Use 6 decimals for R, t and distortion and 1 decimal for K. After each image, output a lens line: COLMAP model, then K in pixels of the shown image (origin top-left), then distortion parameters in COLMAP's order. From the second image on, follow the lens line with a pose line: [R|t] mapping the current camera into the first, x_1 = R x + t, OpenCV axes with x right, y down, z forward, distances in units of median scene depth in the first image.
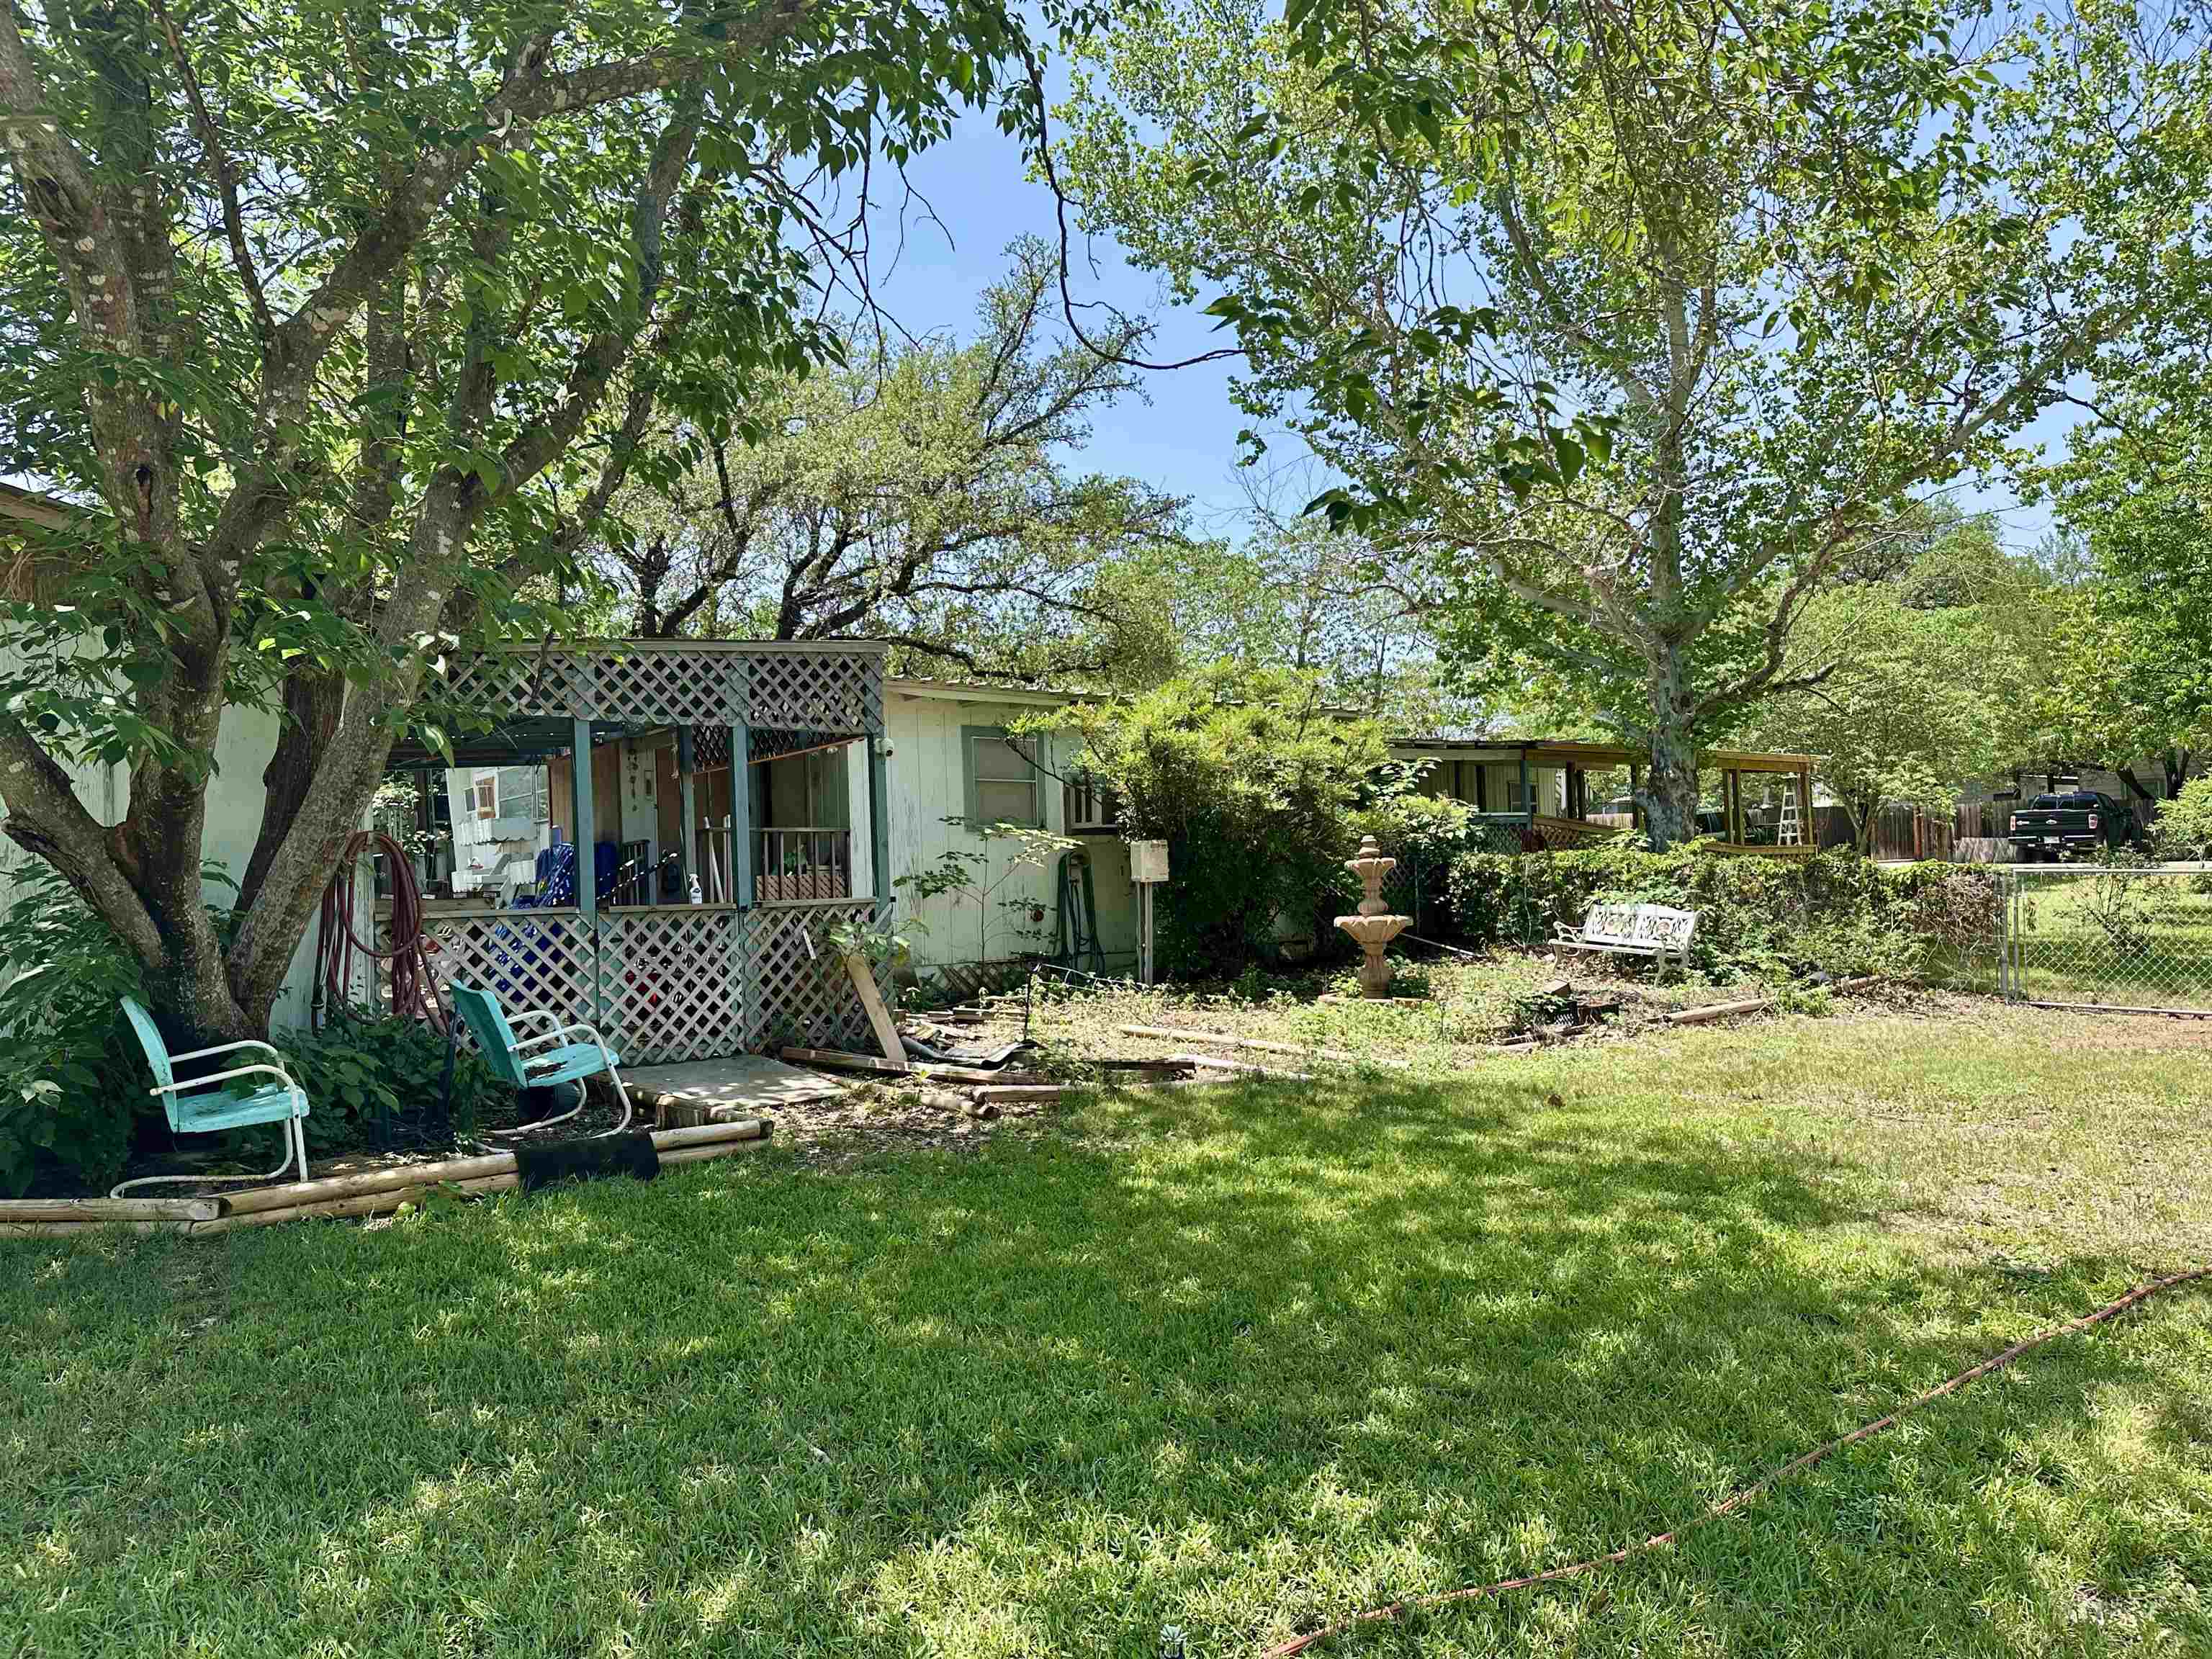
lens RADIAL K [[1549.9, 0, 1096.3], [0, 1549.9, 830.1], [0, 0, 1]] dist [0.069828, -0.083340]
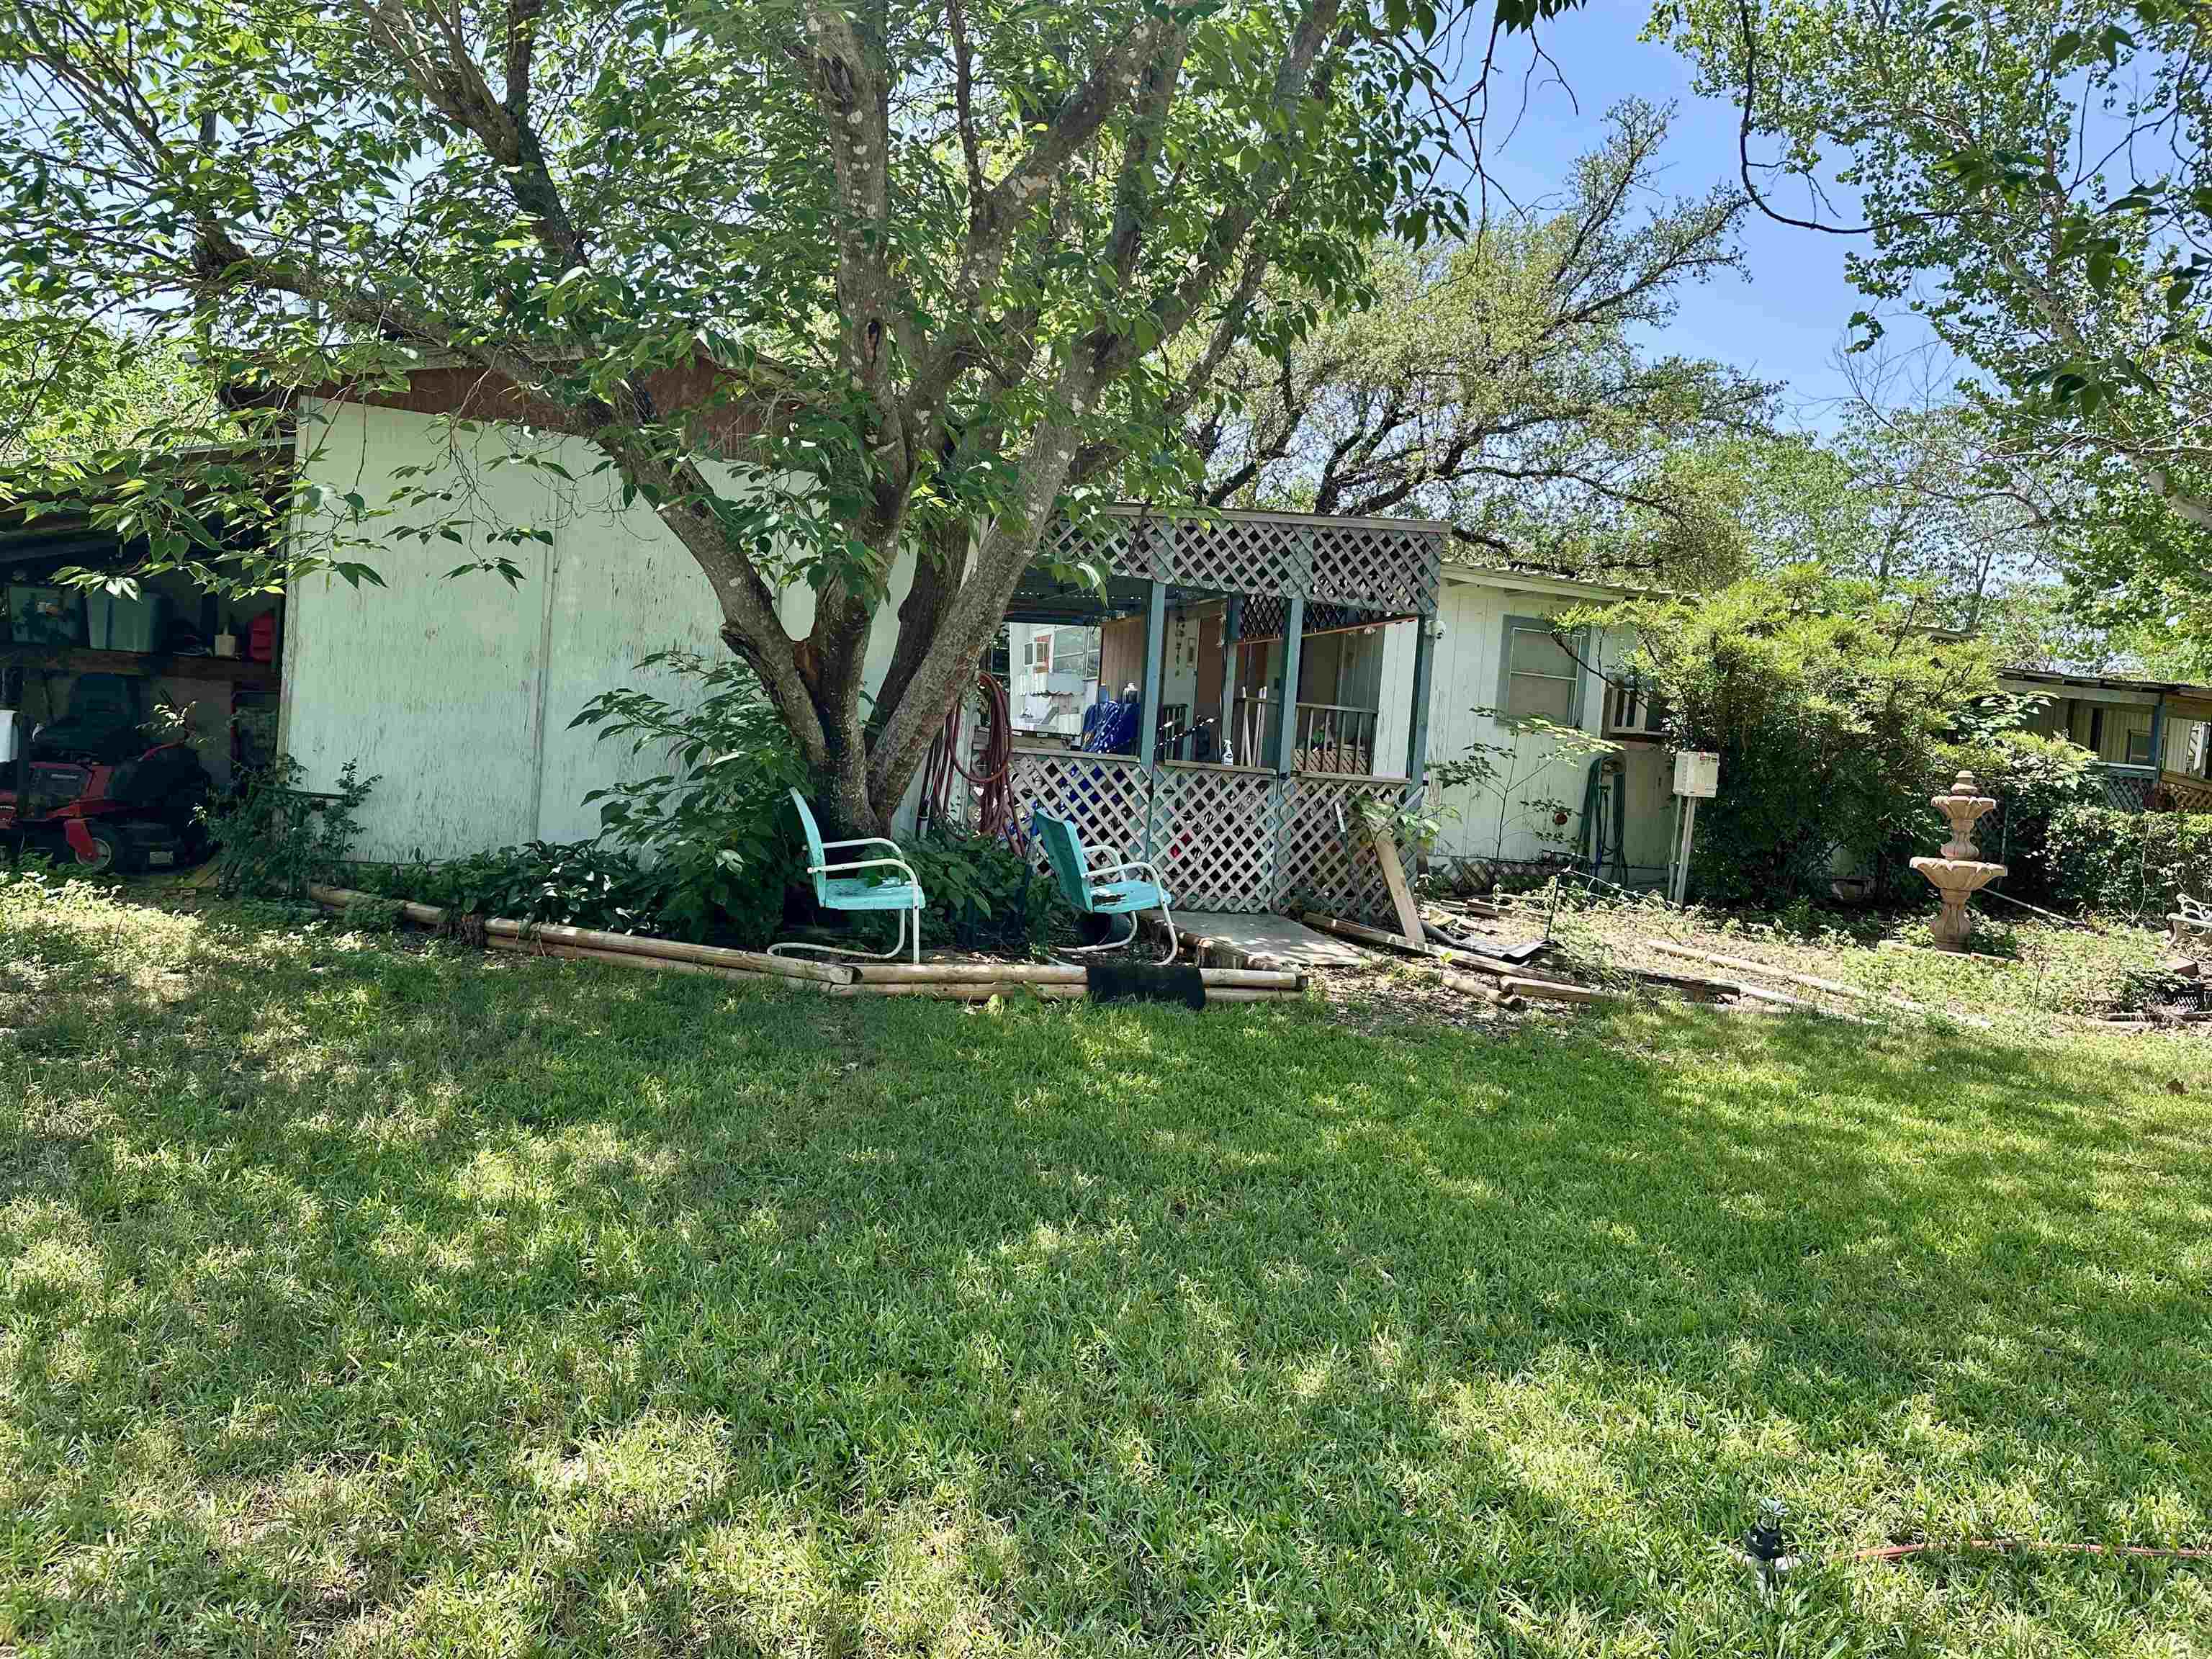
lens RADIAL K [[1549.9, 0, 1109.1], [0, 1549.9, 818.3], [0, 0, 1]] dist [0.069828, -0.083340]
pose [[0.949189, 0.116305, -0.292427, -0.040313], [-0.097317, 0.992136, 0.078714, 0.011556], [0.299282, -0.046256, 0.953043, -0.027462]]
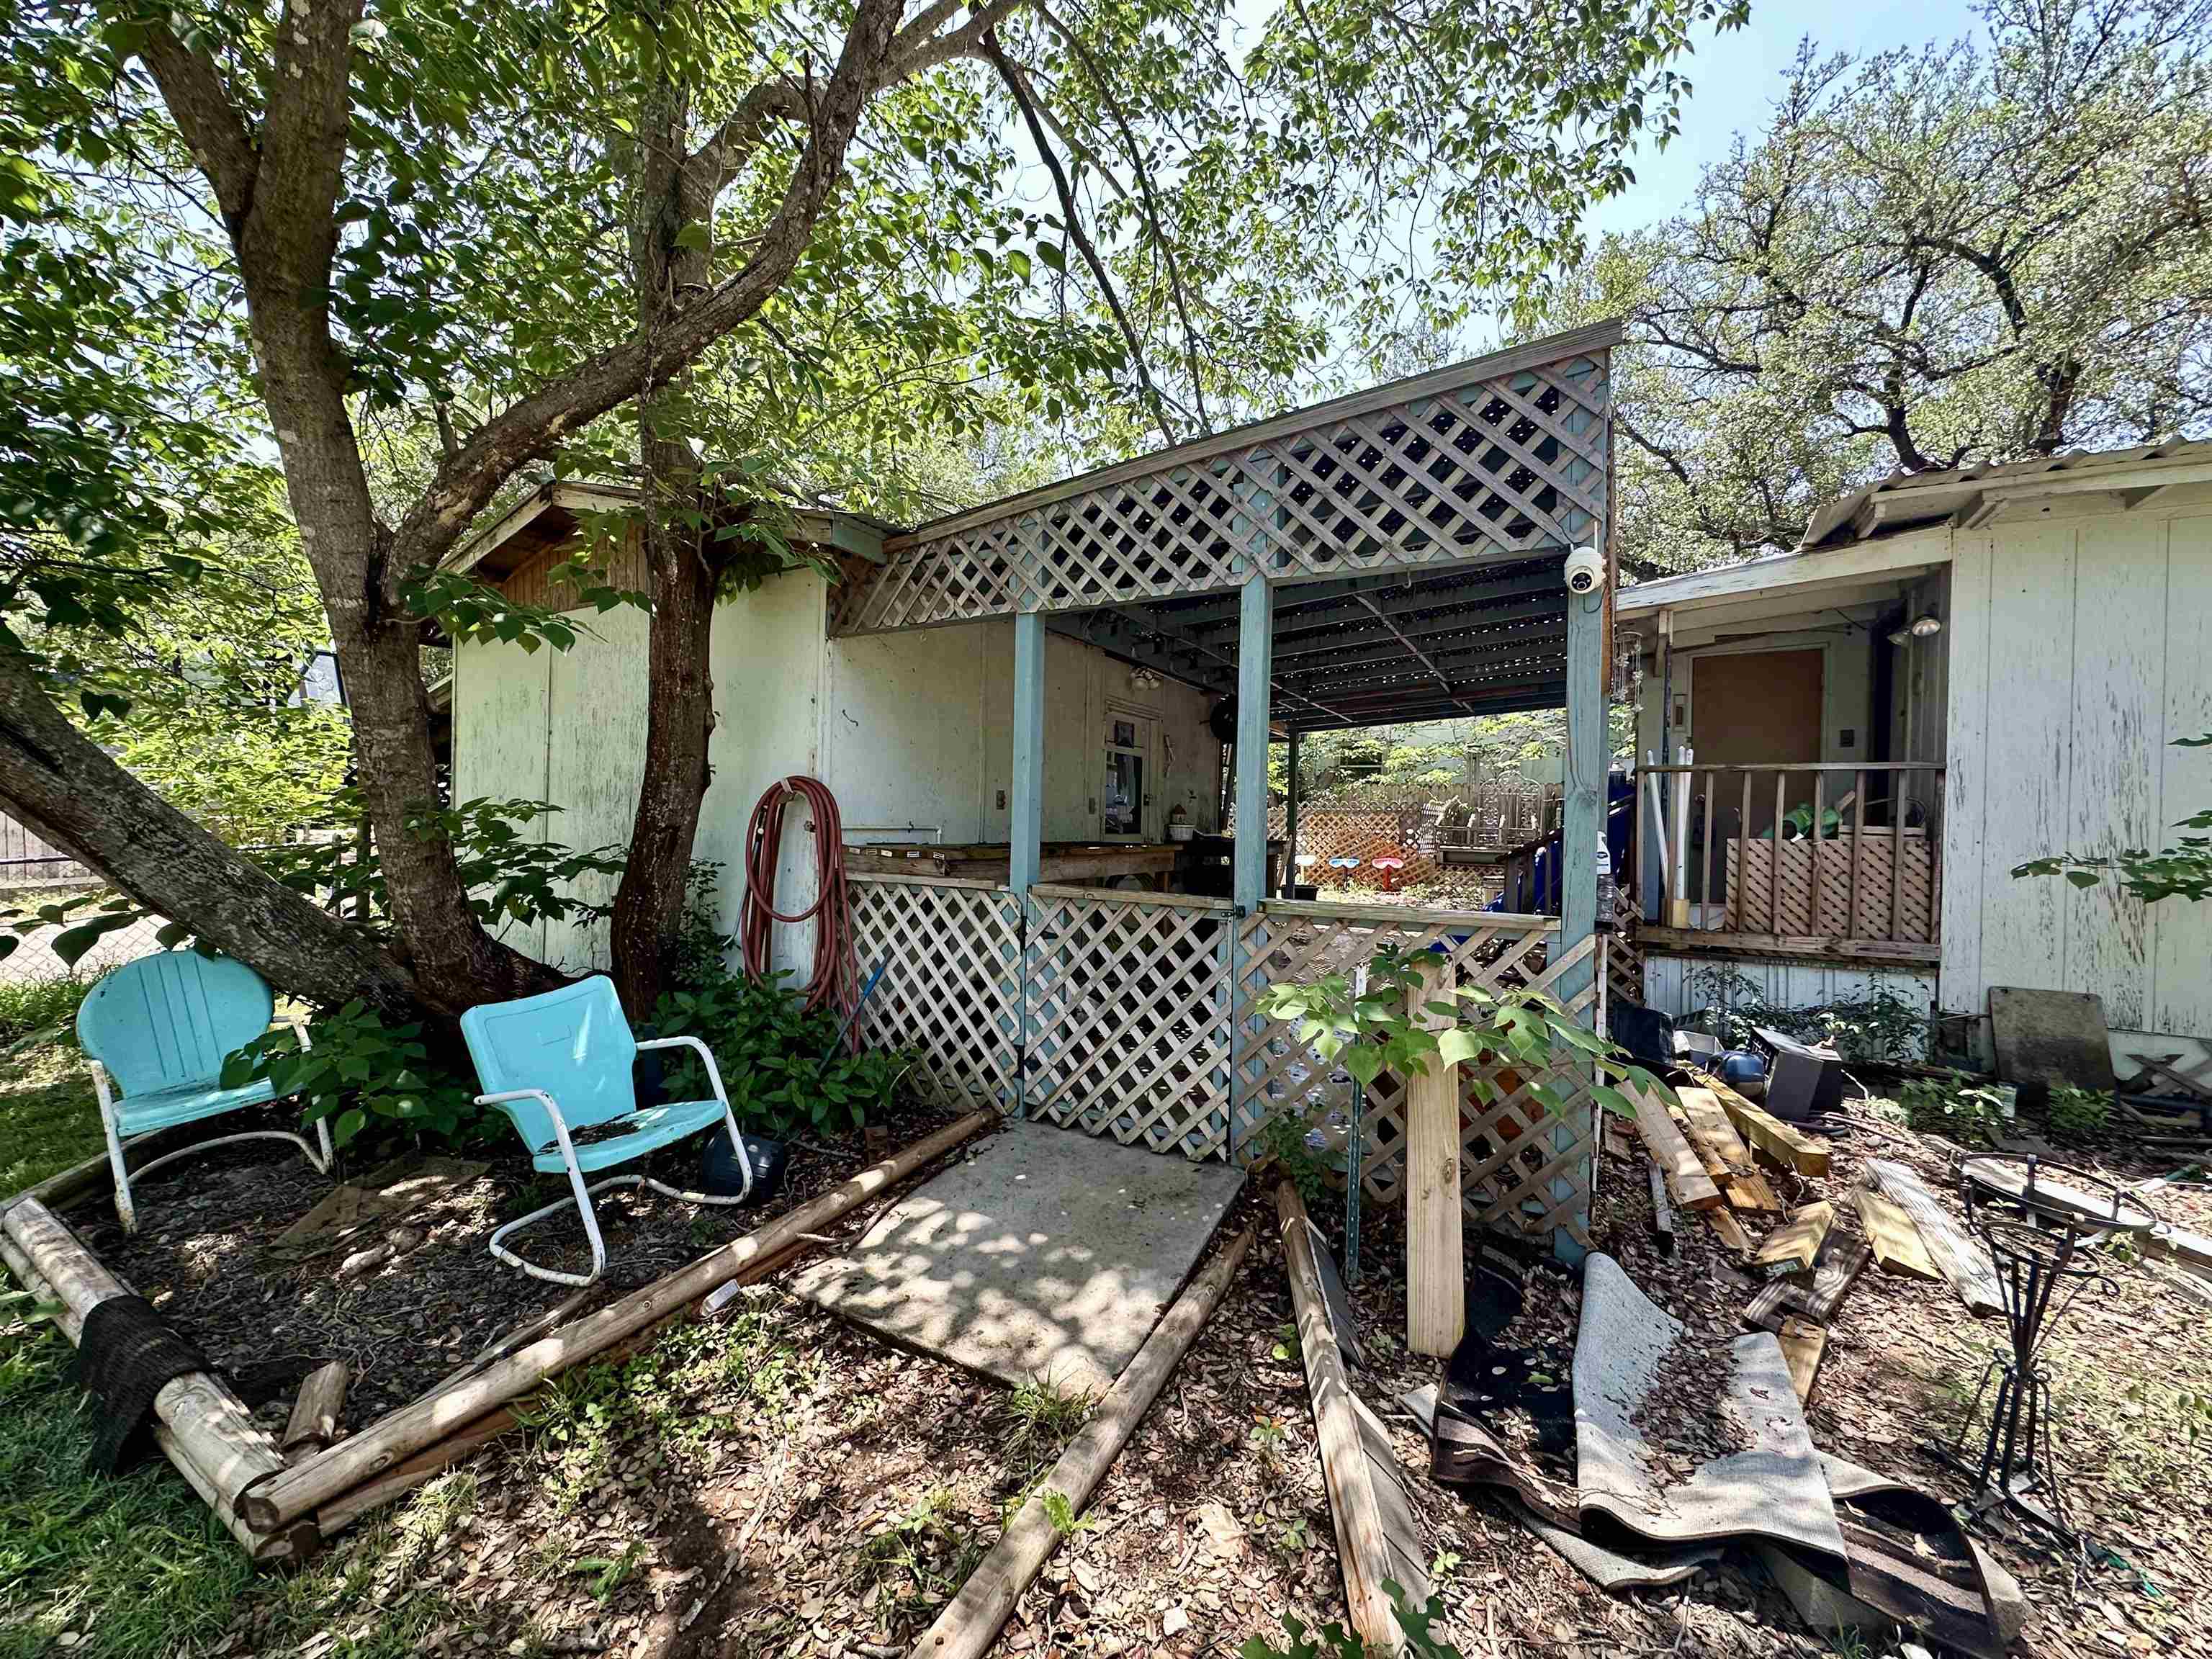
lens RADIAL K [[892.6, 0, 1106.3], [0, 892.6, 827.1], [0, 0, 1]] dist [-0.002834, 0.000352]
pose [[0.341344, 0.049412, -0.938639, 0.072135], [0.010107, 0.998367, 0.056231, 0.002819], [0.939884, -0.028681, 0.340287, 1.066846]]
